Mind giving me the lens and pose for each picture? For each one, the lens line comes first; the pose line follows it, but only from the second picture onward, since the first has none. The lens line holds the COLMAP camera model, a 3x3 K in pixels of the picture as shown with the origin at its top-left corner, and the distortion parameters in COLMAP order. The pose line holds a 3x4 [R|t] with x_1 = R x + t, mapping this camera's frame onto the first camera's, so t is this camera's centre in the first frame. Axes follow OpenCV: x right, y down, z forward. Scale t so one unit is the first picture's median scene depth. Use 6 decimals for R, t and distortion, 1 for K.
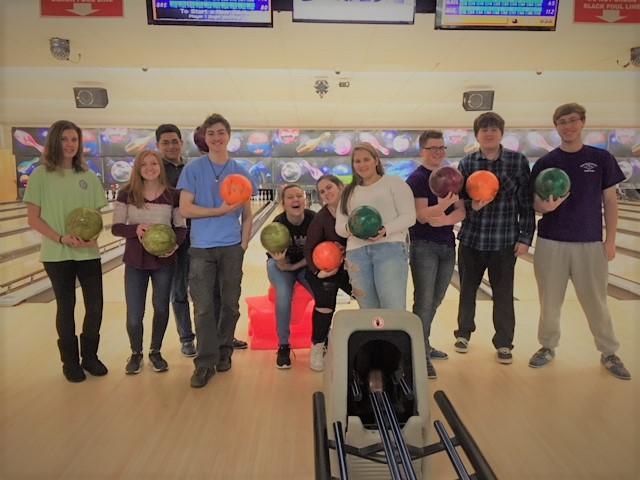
lens RADIAL K [[535.8, 0, 320.0], [0, 535.8, 240.0], [0, 0, 1]] dist [0.097423, -0.128911]
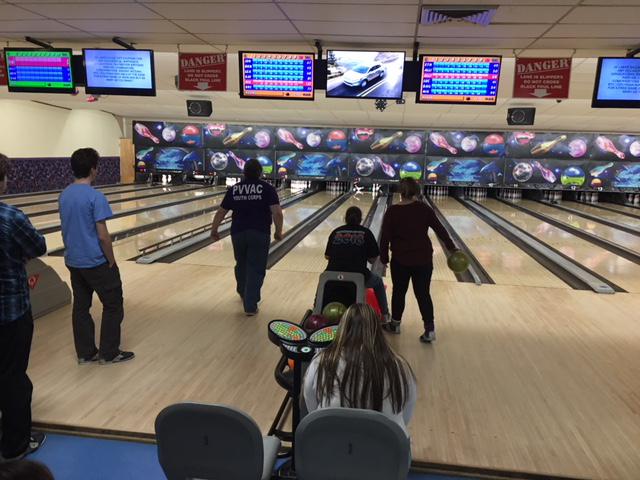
lens RADIAL K [[535.8, 0, 320.0], [0, 535.8, 240.0], [0, 0, 1]] dist [0.097423, -0.128911]
pose [[0.985929, 0.058553, -0.156573, 0.037883], [-0.054576, 0.998071, 0.029586, -0.004274], [0.158003, -0.020625, 0.987223, -0.108955]]
